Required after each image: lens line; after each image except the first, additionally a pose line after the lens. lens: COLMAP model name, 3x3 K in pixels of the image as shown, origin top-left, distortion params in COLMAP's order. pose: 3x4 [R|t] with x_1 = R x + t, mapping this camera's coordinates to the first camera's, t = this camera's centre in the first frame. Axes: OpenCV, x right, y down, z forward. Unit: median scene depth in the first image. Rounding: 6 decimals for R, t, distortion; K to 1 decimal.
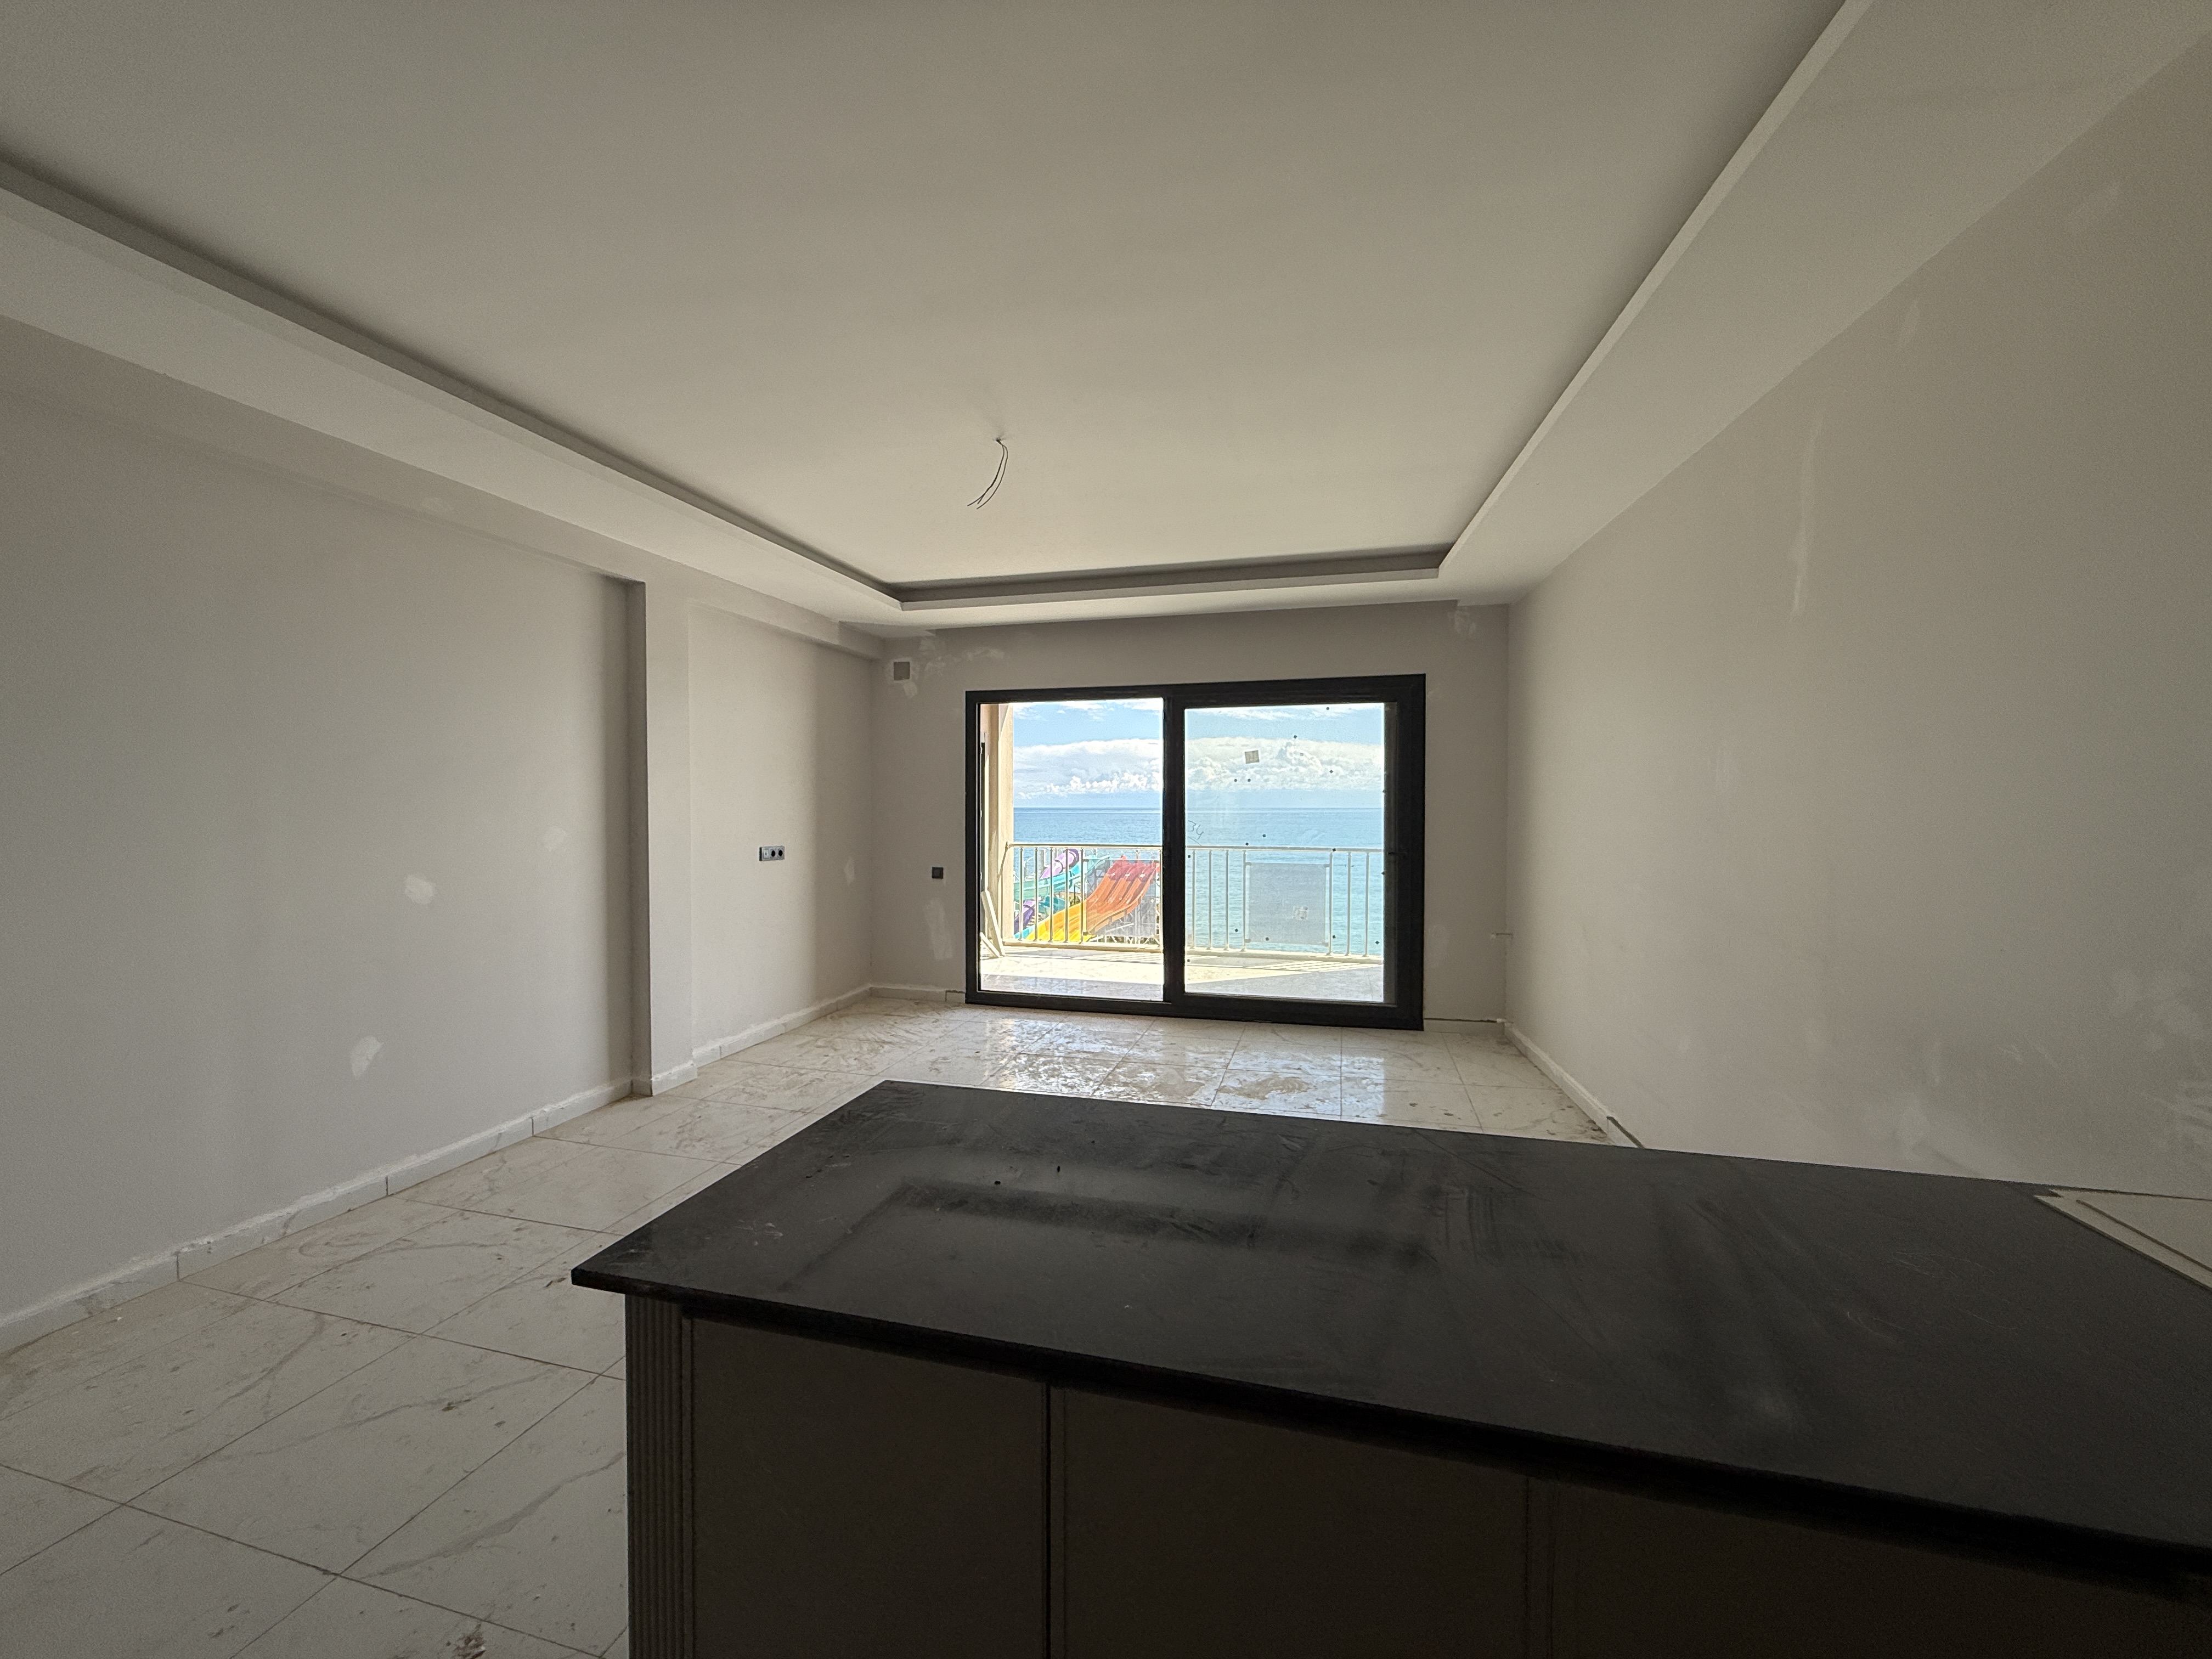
lens RADIAL K [[877.4, 0, 1100.9], [0, 877.4, 830.6], [0, 0, 1]] dist [0.001092, 0.001113]
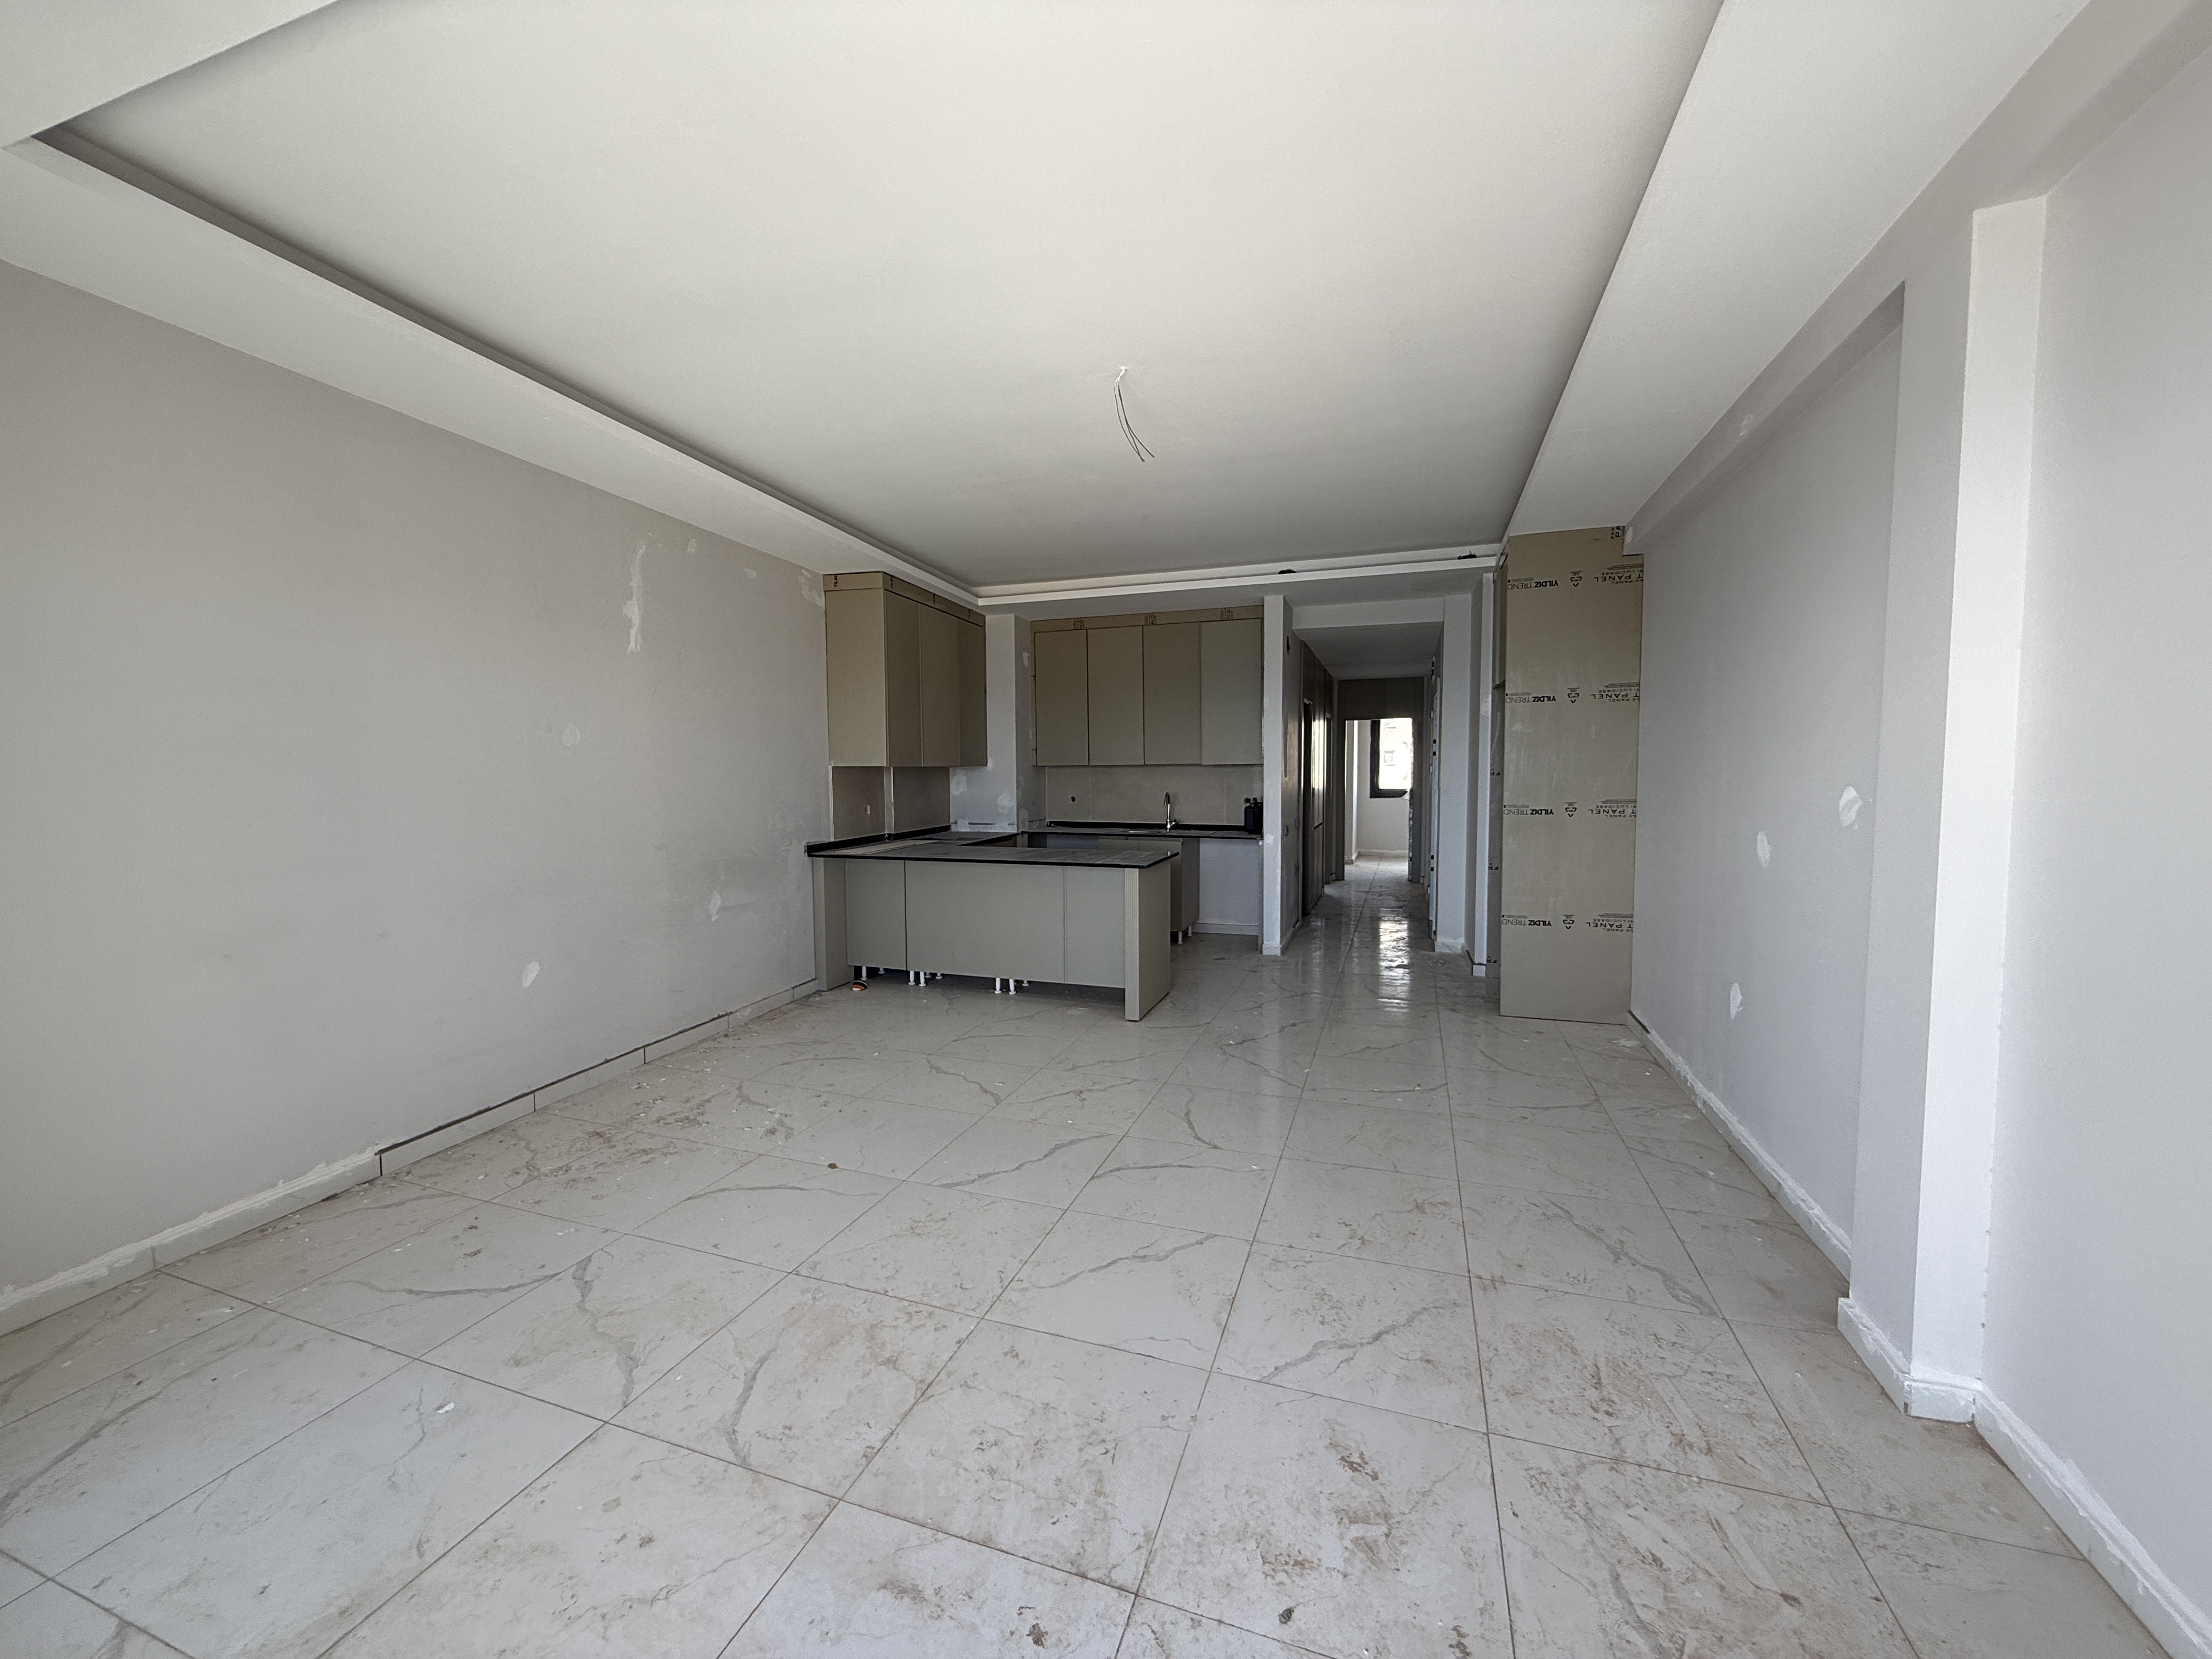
lens RADIAL K [[877.4, 0, 1104.5], [0, 877.4, 825.4], [0, 0, 1]] dist [0.001092, 0.001113]
pose [[-0.997861, -0.000668, 0.065374, -0.345712], [0.005366, 0.995737, 0.092084, -0.108409], [-0.065157, 0.092237, -0.993603, 4.381873]]
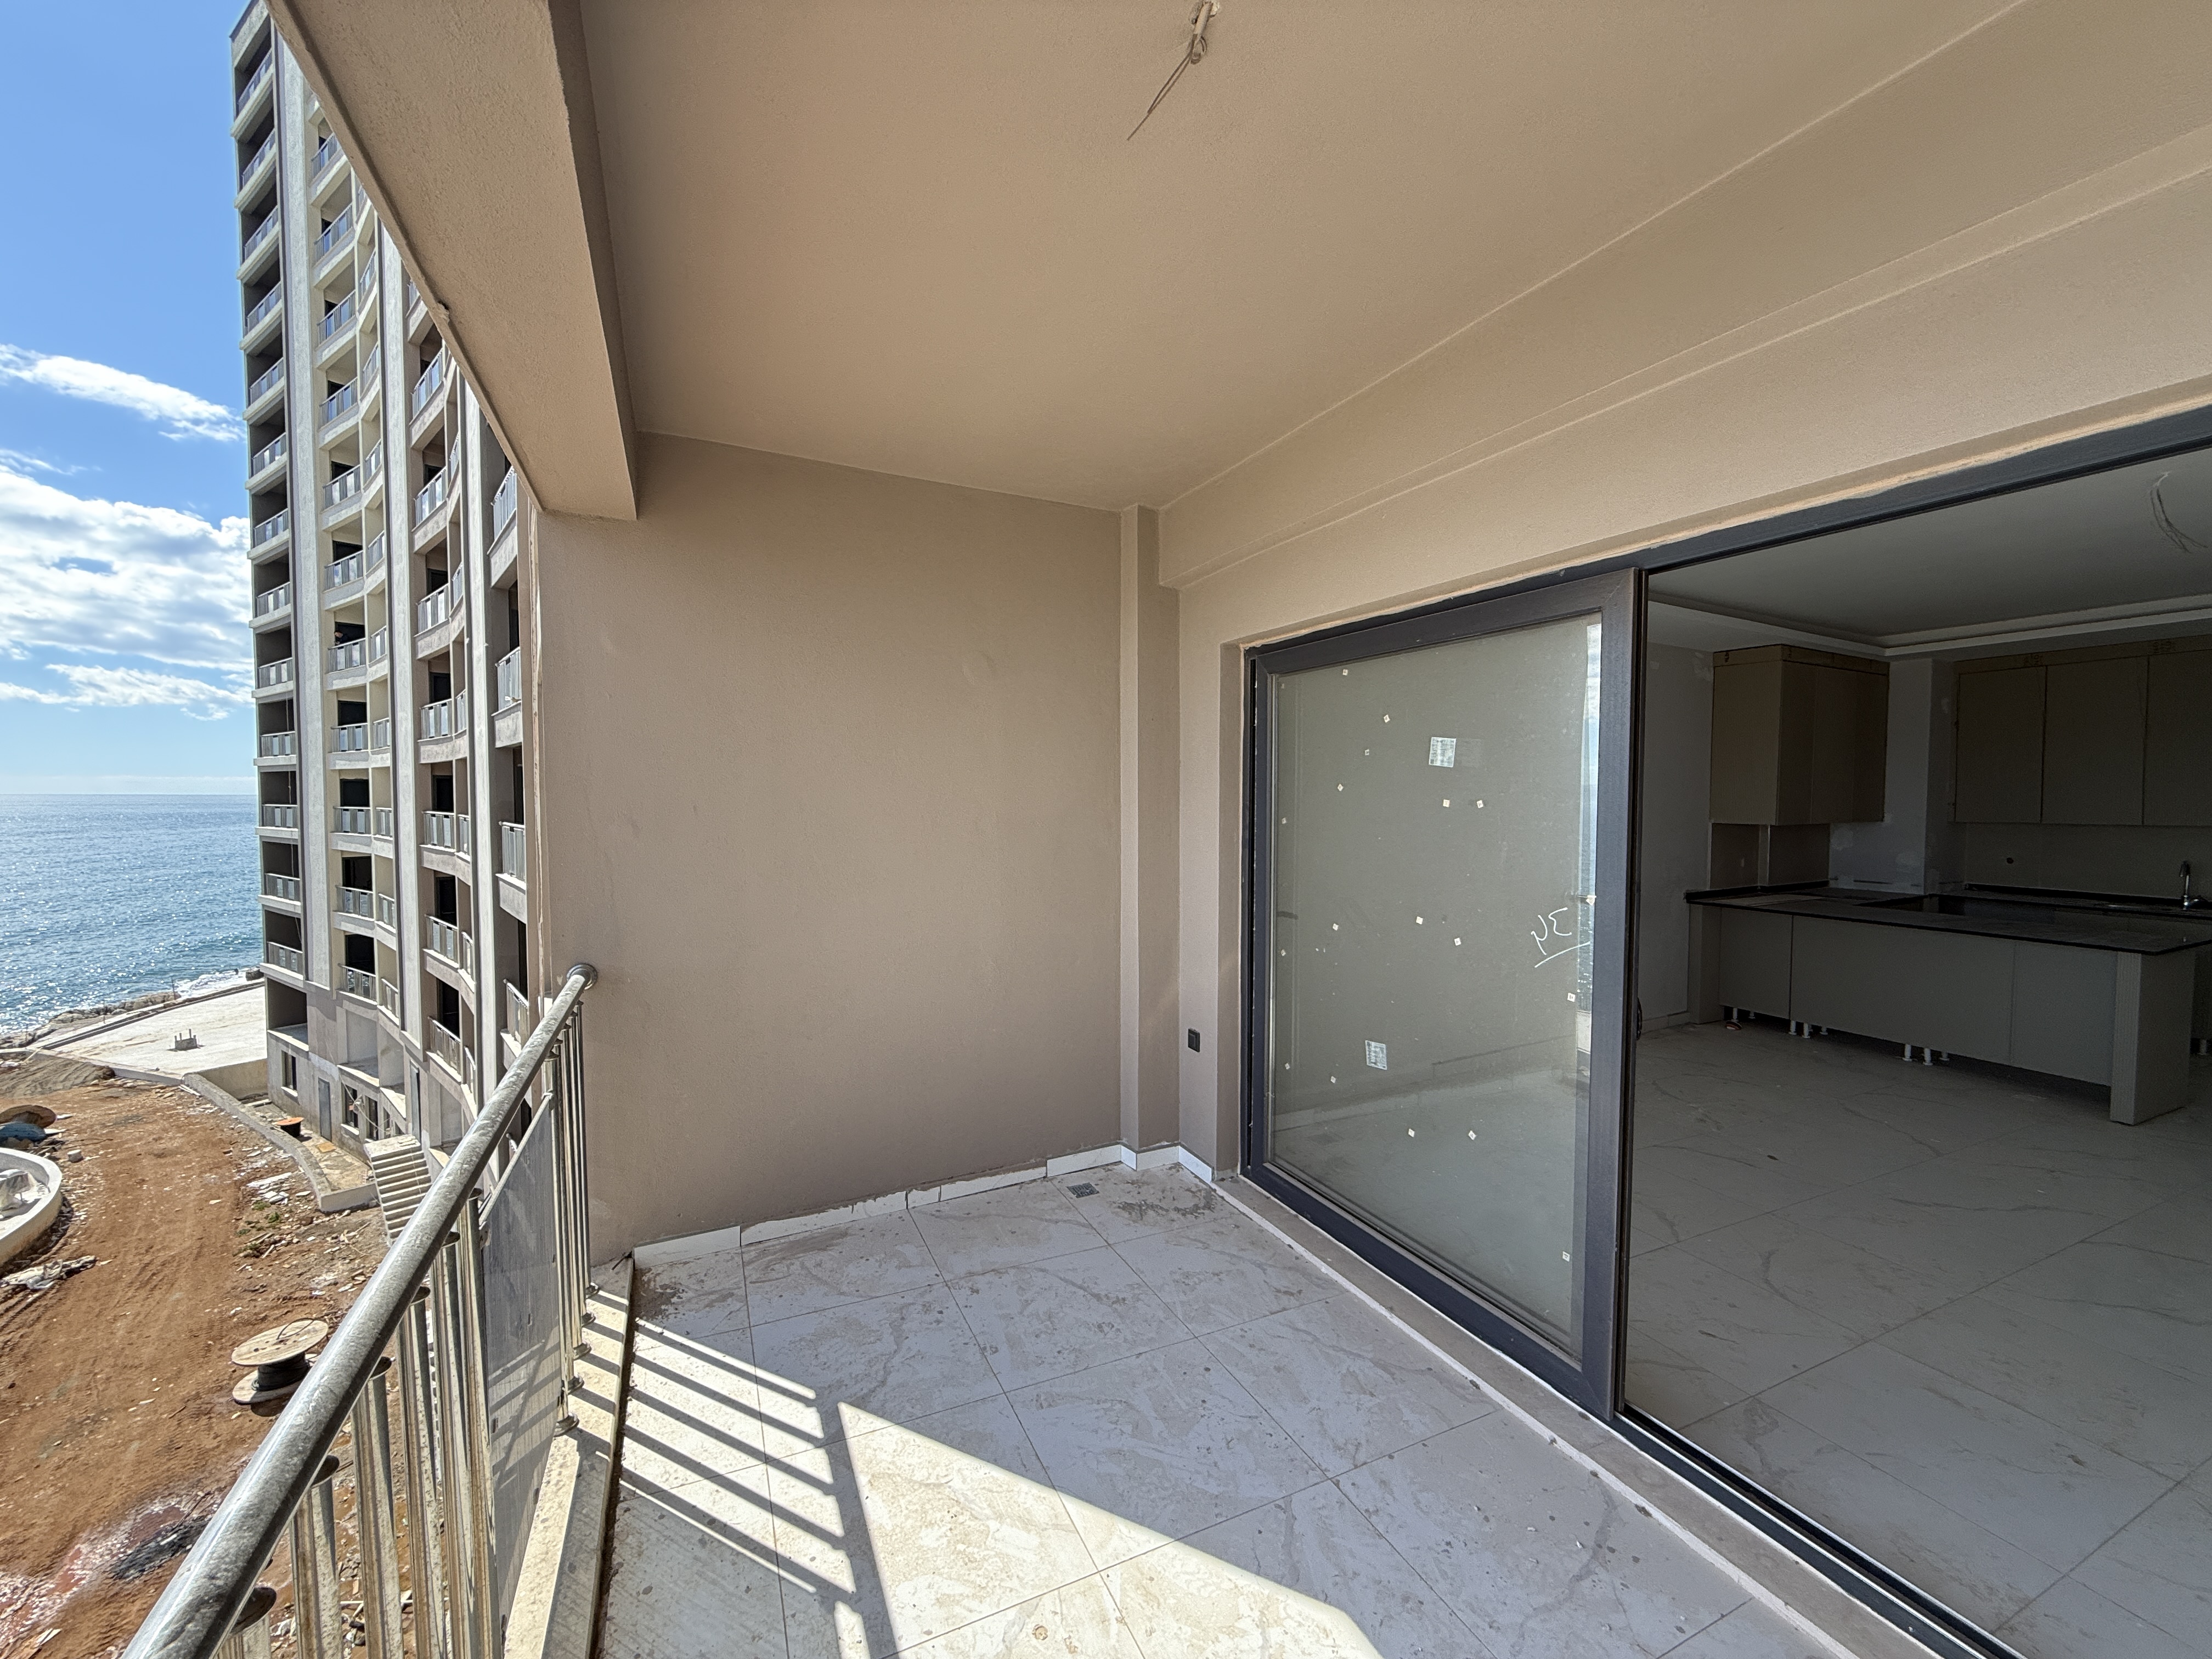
lens RADIAL K [[877.4, 0, 1105.1], [0, 877.4, 827.4], [0, 0, 1]] dist [0.001092, 0.001113]
pose [[-0.647241, -0.033404, 0.761553, -0.245027], [0.016685, 0.998179, 0.057964, -0.295402], [-0.762103, 0.050223, -0.645505, 5.633598]]
